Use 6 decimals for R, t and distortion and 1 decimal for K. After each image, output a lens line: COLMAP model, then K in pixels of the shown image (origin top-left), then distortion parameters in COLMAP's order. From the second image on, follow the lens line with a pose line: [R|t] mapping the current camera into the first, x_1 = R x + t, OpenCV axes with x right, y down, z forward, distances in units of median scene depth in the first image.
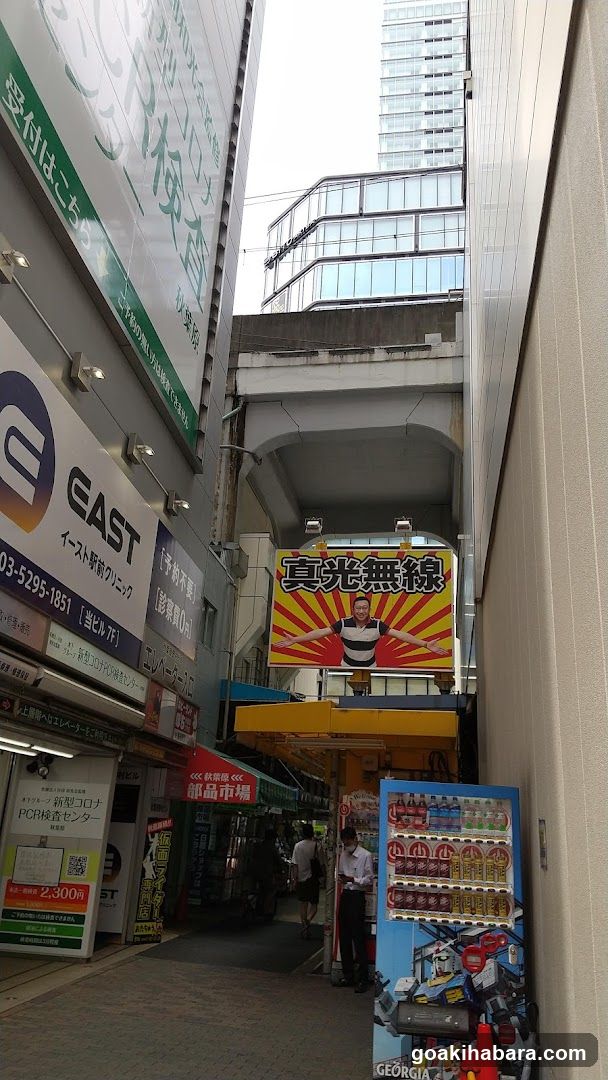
lens RADIAL K [[806.1, 0, 304.0], [0, 806.1, 540.0], [0, 0, 1]] dist [0.235804, -0.000783]
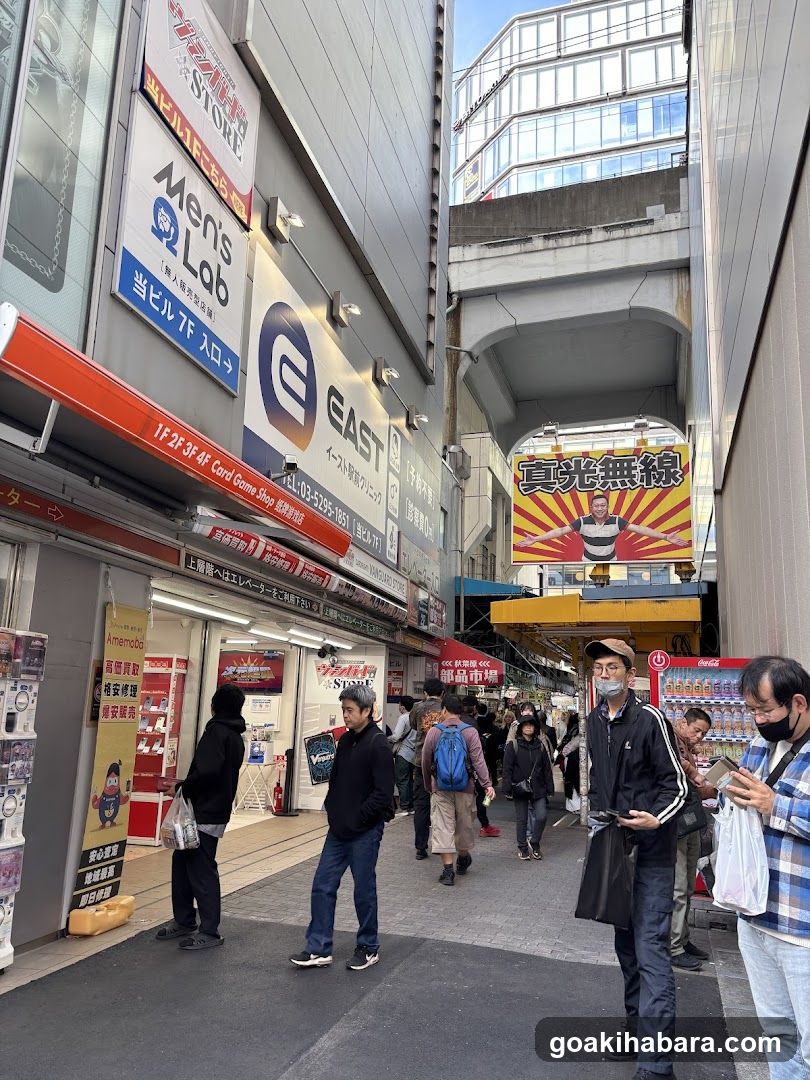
lens RADIAL K [[845.1, 0, 405.0], [0, 845.1, 540.0], [0, 0, 1]] dist [0.126569, -0.000415]
pose [[0.991621, -0.051909, -0.118290, -0.044946], [0.067104, 0.989459, 0.128329, -0.026601], [0.110382, -0.135192, 0.984652, -0.101658]]
